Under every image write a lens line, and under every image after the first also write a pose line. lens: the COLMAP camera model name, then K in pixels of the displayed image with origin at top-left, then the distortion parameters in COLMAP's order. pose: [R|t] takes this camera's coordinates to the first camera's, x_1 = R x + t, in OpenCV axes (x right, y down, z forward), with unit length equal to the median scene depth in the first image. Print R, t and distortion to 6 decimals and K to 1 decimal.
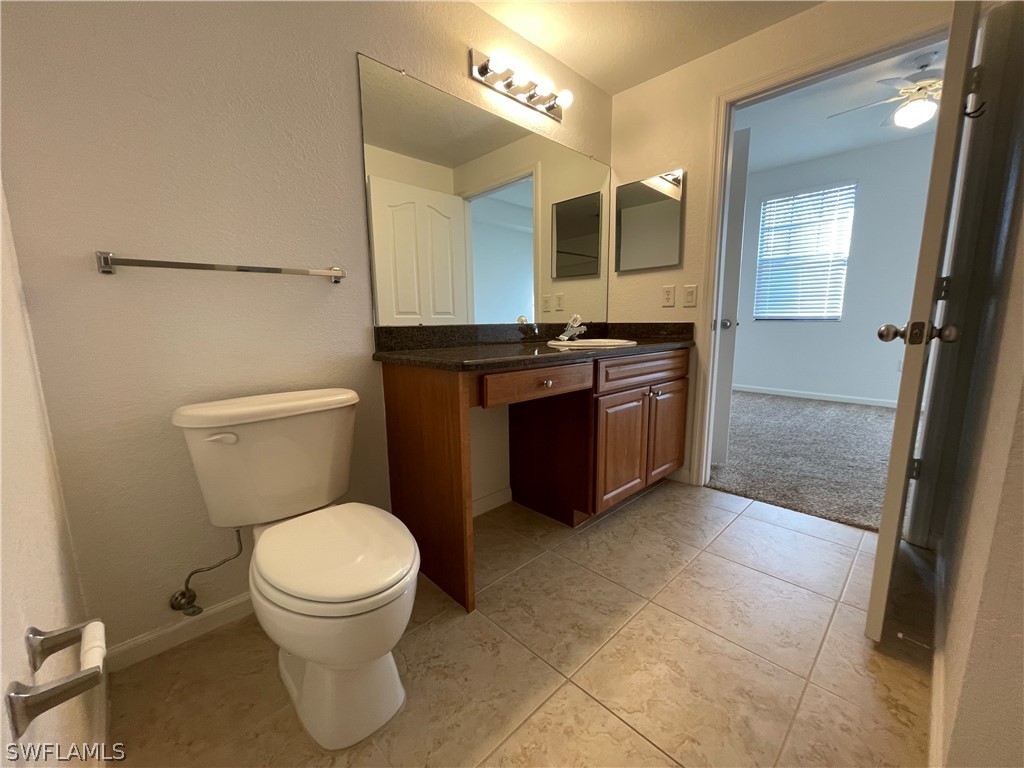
lens RADIAL K [[414.7, 0, 505.1], [0, 414.7, 383.0], [0, 0, 1]] dist [-0.001371, 0.000691]
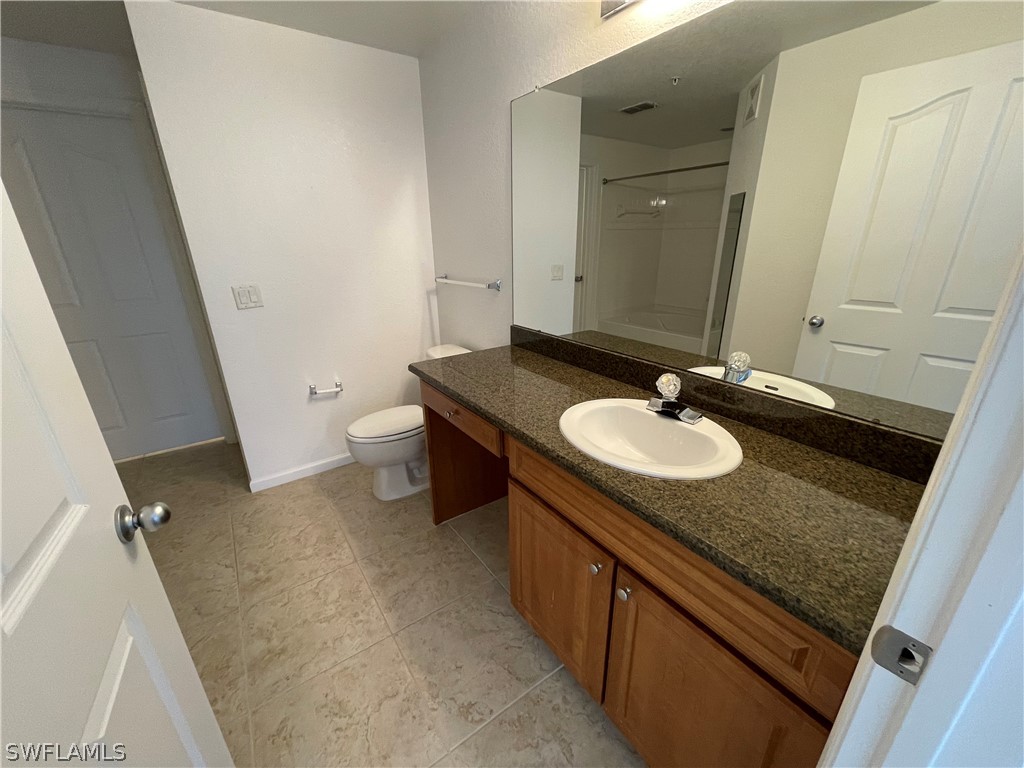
lens RADIAL K [[414.7, 0, 506.1], [0, 414.7, 390.4], [0, 0, 1]] dist [-0.001371, 0.000691]
pose [[-0.153178, 0.351777, -0.923466, 1.163328], [-0.135230, 0.918241, 0.372218, -0.518903], [0.978902, 0.181896, -0.093083, 1.393834]]
